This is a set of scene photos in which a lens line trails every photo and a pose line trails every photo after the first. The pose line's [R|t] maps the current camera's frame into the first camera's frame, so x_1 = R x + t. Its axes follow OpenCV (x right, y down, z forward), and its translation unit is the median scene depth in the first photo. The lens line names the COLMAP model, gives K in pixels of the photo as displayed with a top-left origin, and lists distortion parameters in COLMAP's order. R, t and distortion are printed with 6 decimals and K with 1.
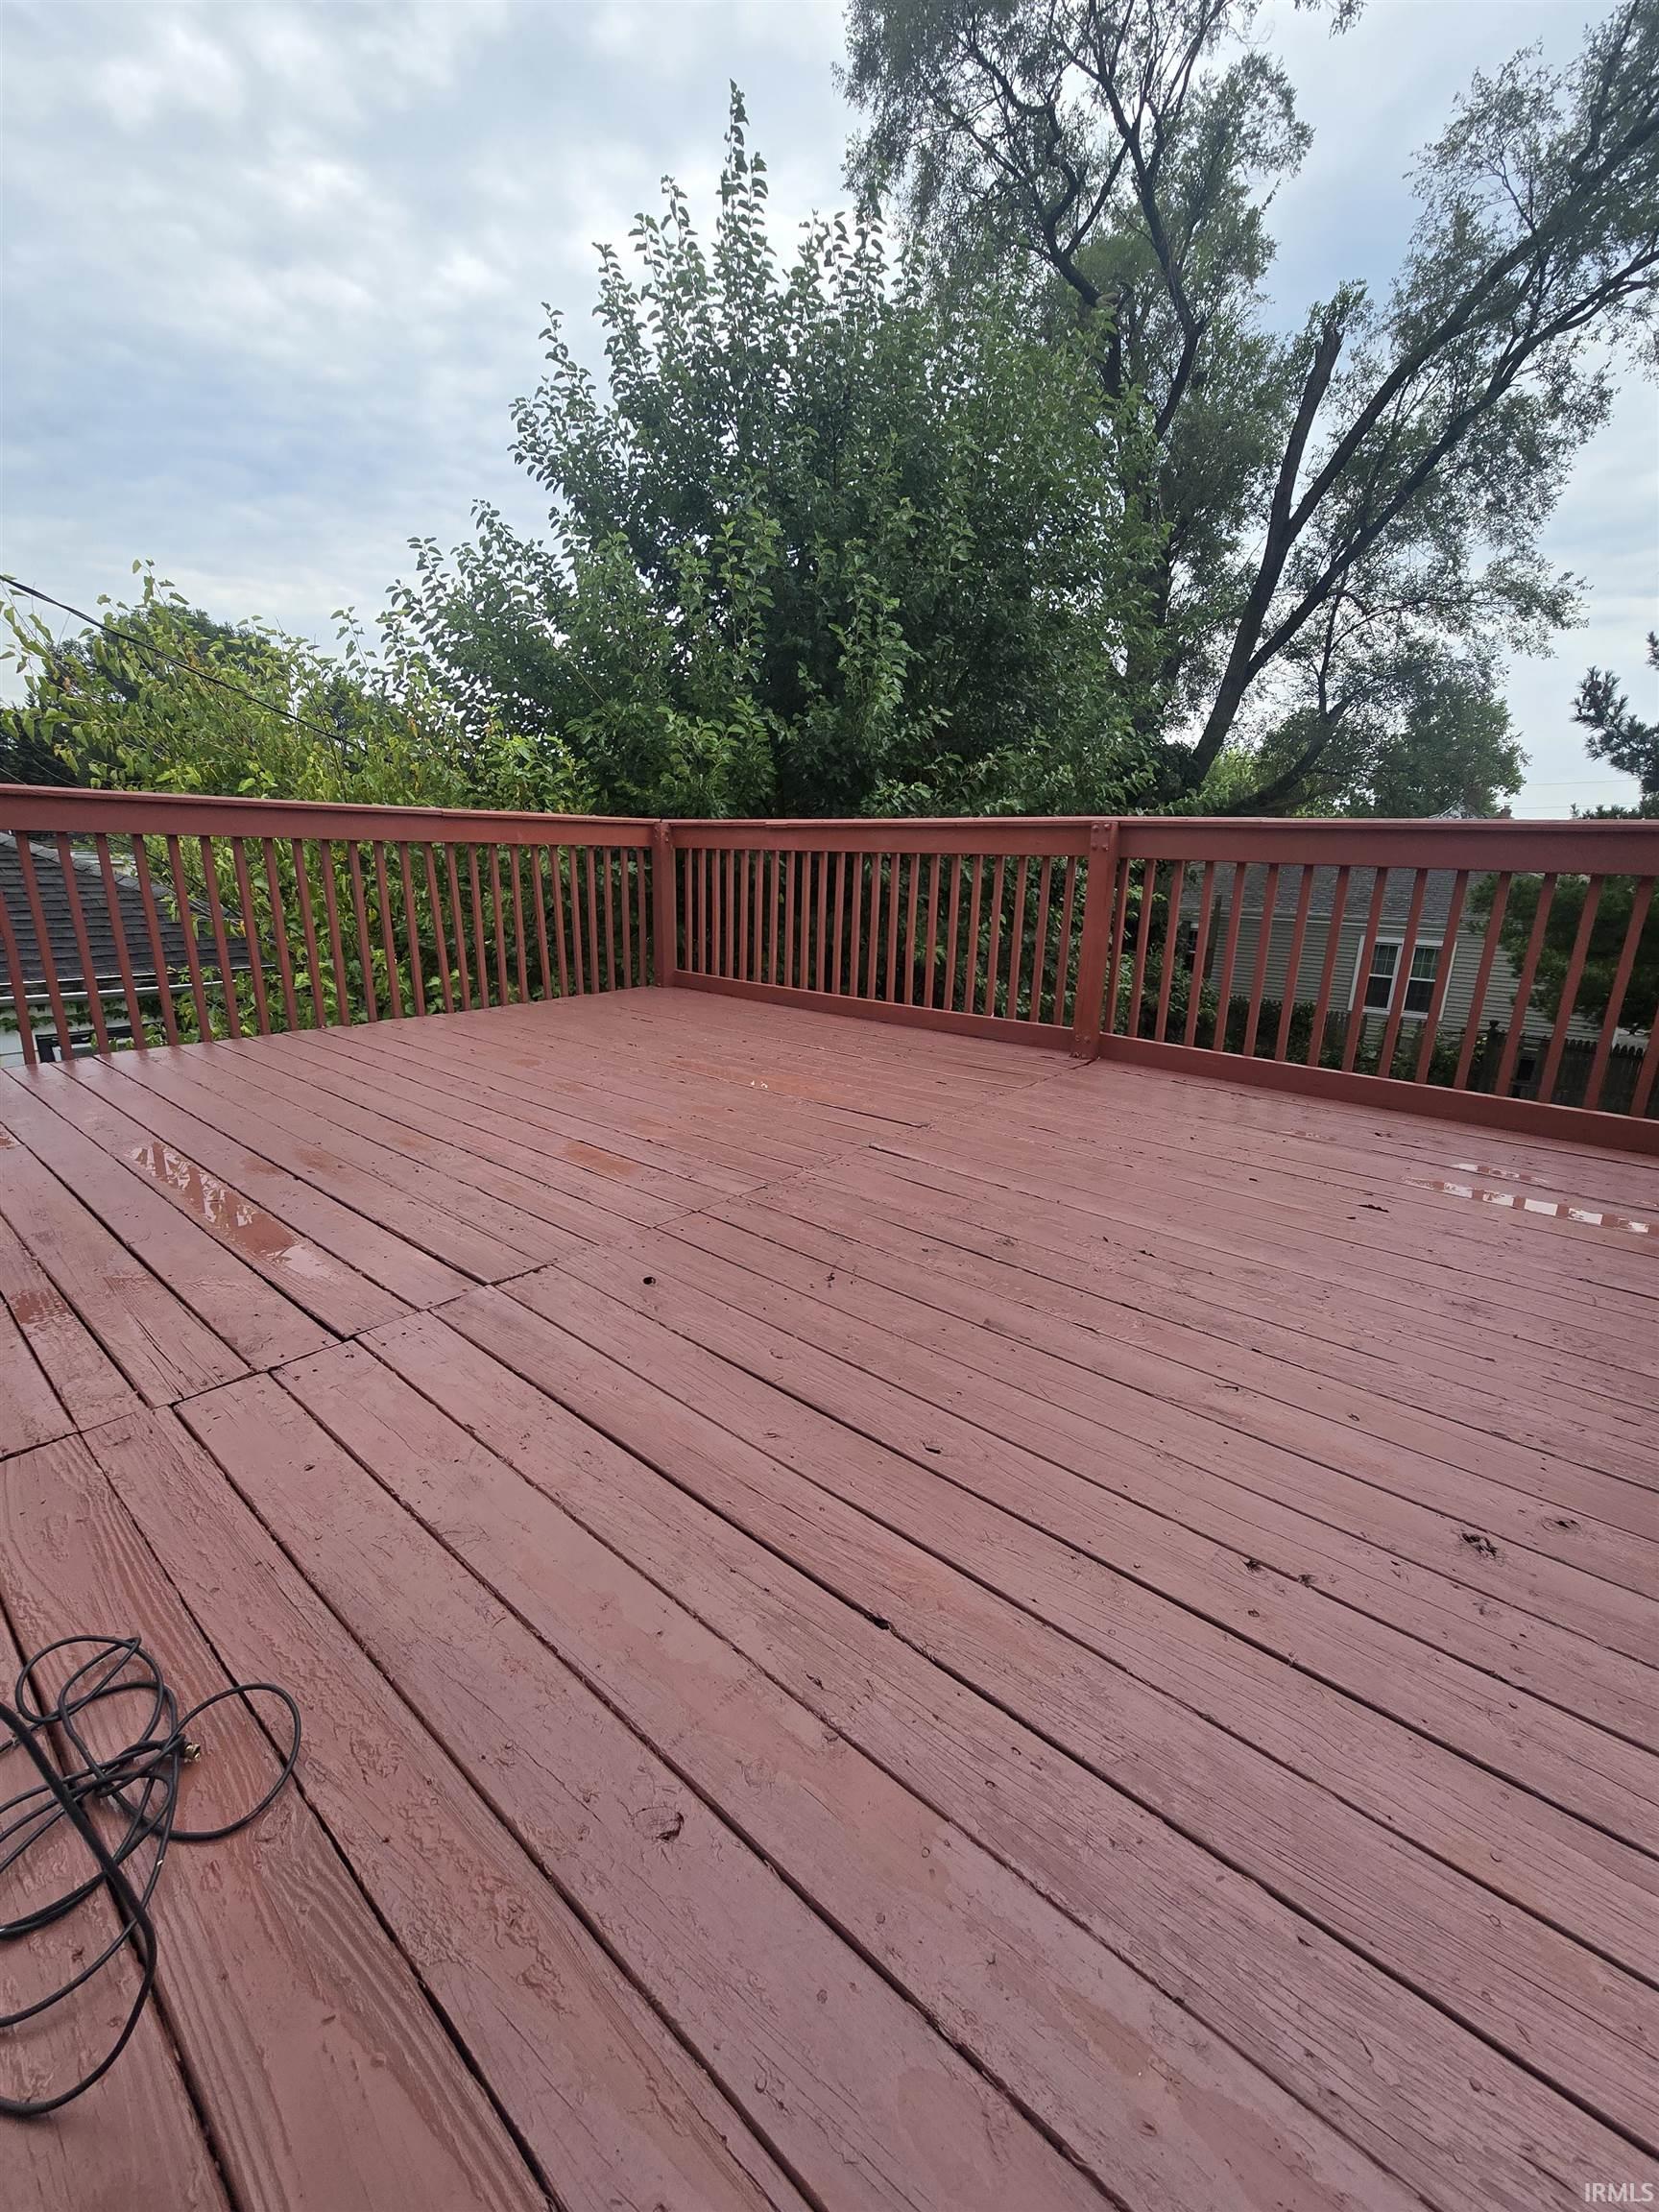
lens RADIAL K [[901.5, 0, 833.6], [0, 901.5, 1087.9], [0, 0, 1]] dist [0.014070, -0.005618]
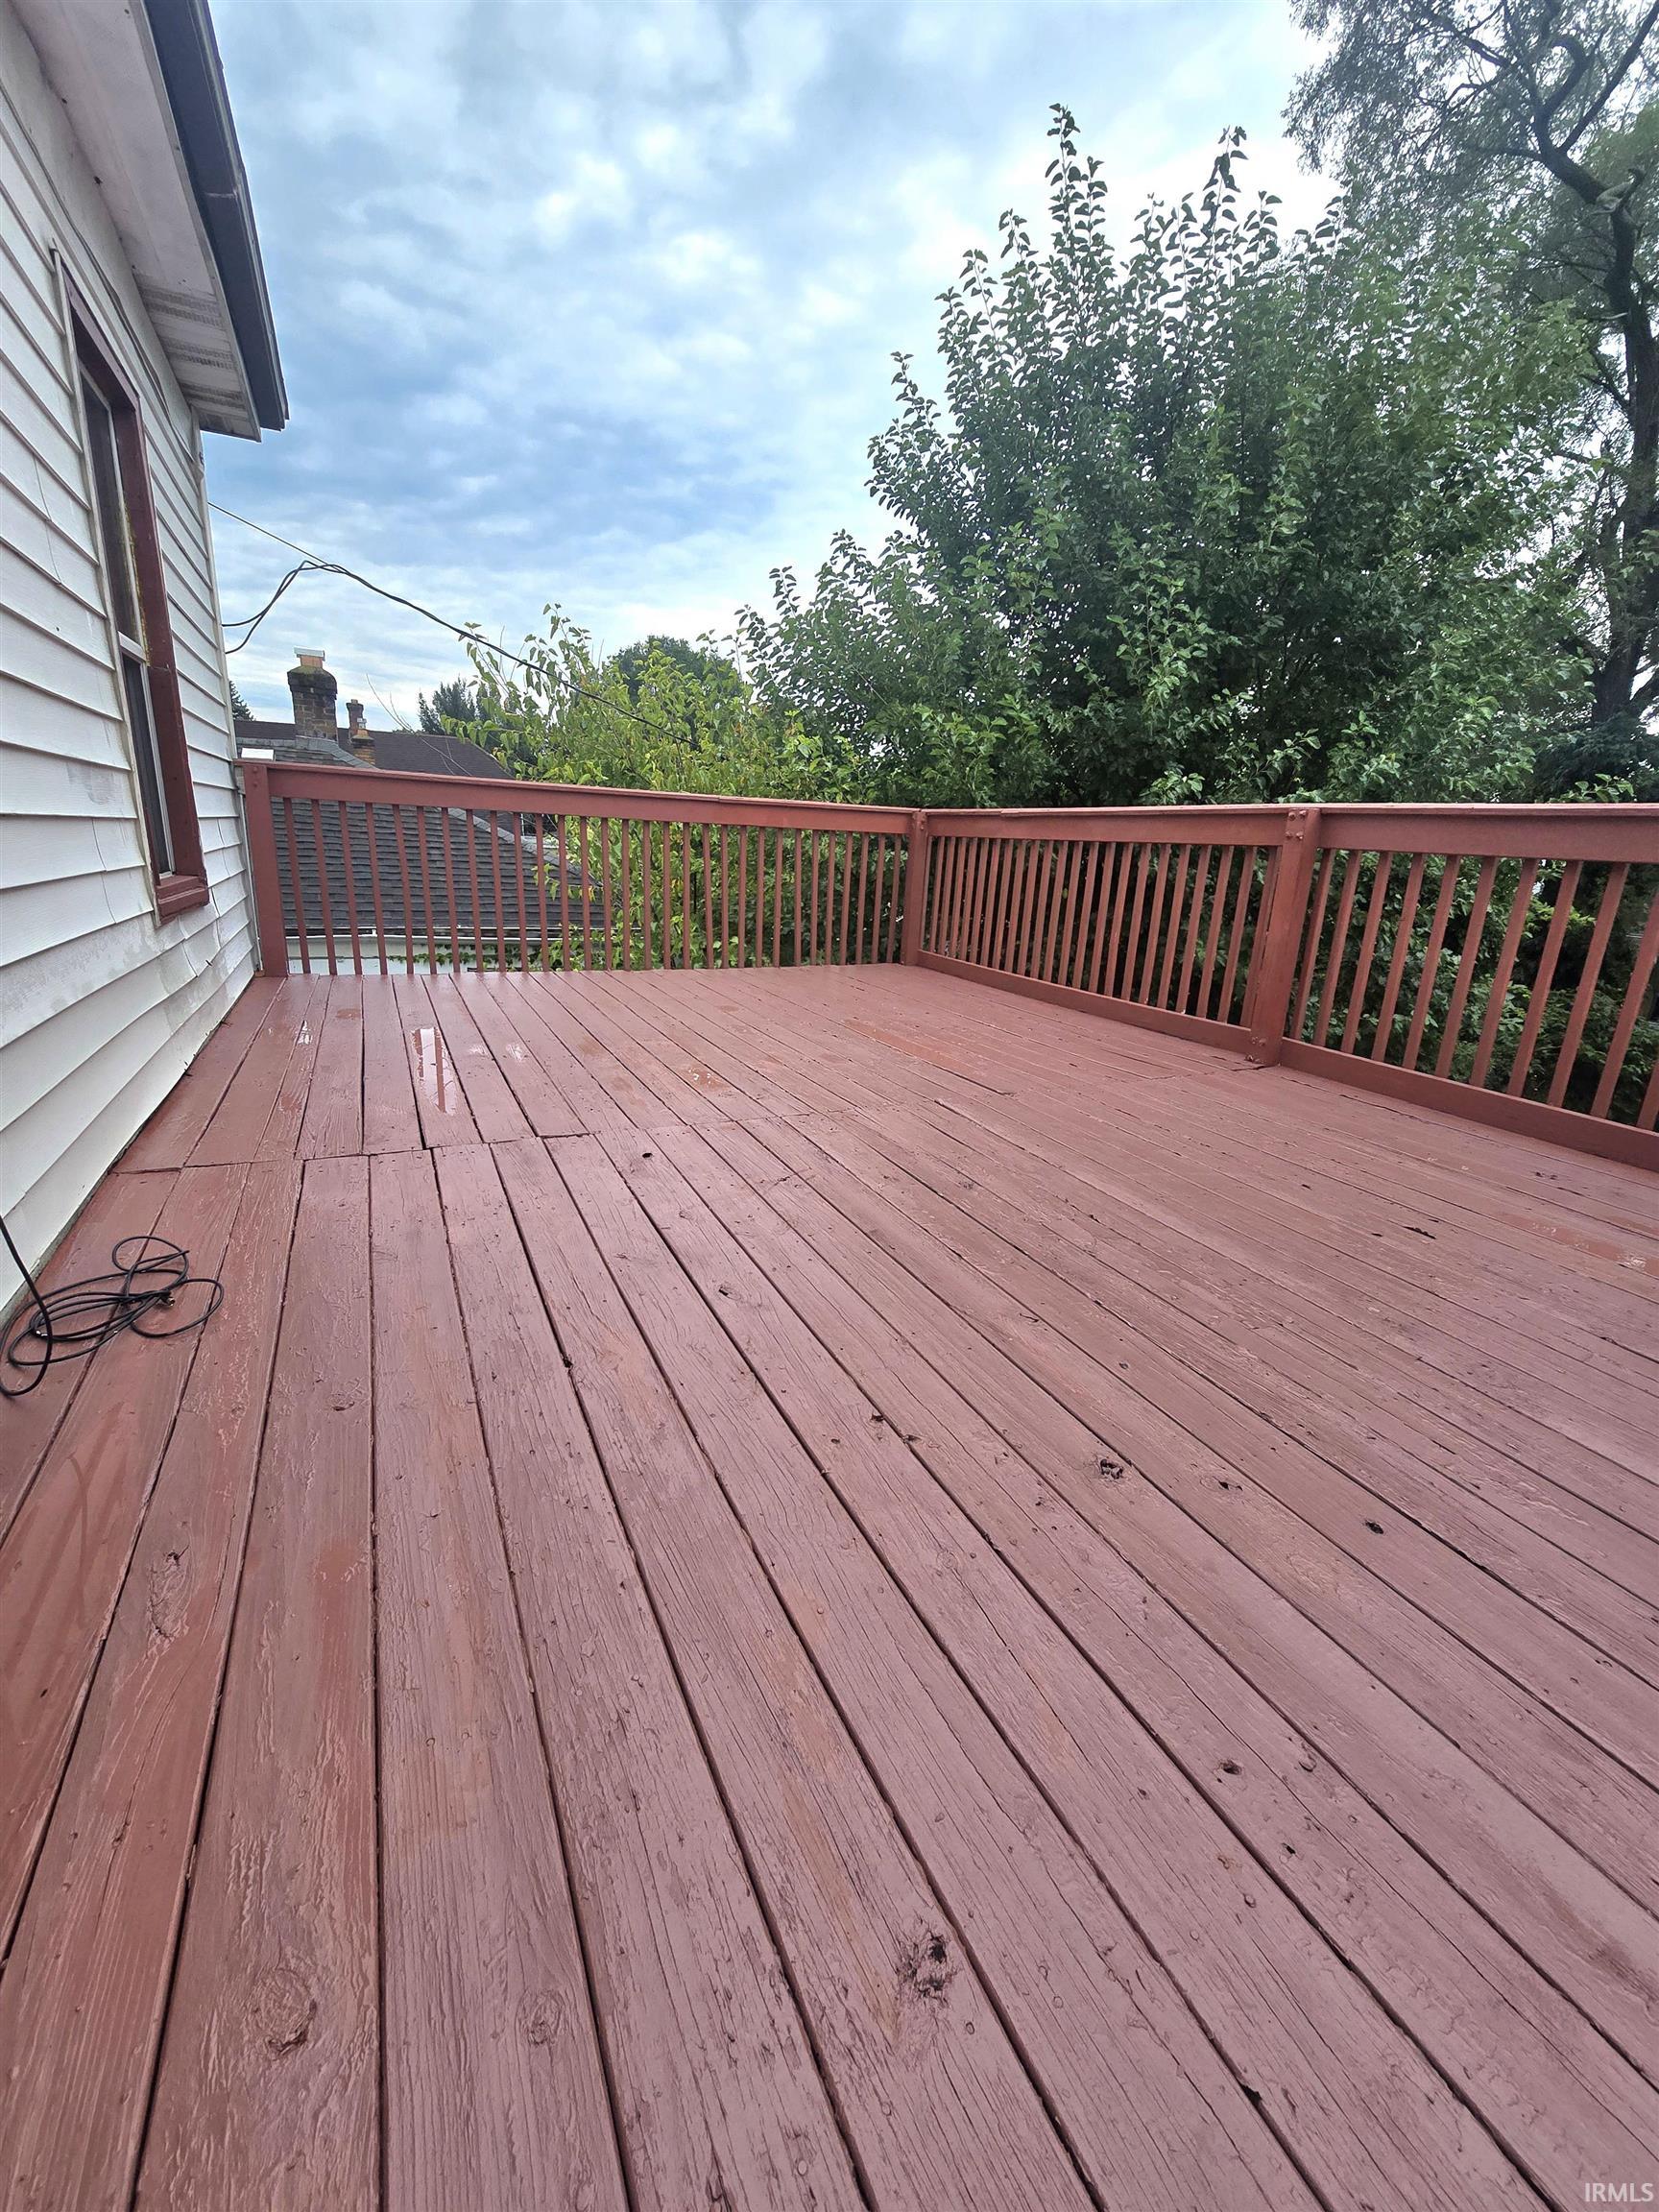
lens RADIAL K [[911.4, 0, 842.5], [0, 911.4, 1099.8], [0, 0, 1]] dist [-0.004263, 0.000771]
pose [[0.908916, 0.130984, -0.395872, 0.194067], [-0.130488, 0.991046, 0.028315, 0.024907], [0.396036, 0.025921, 0.917869, -0.016572]]
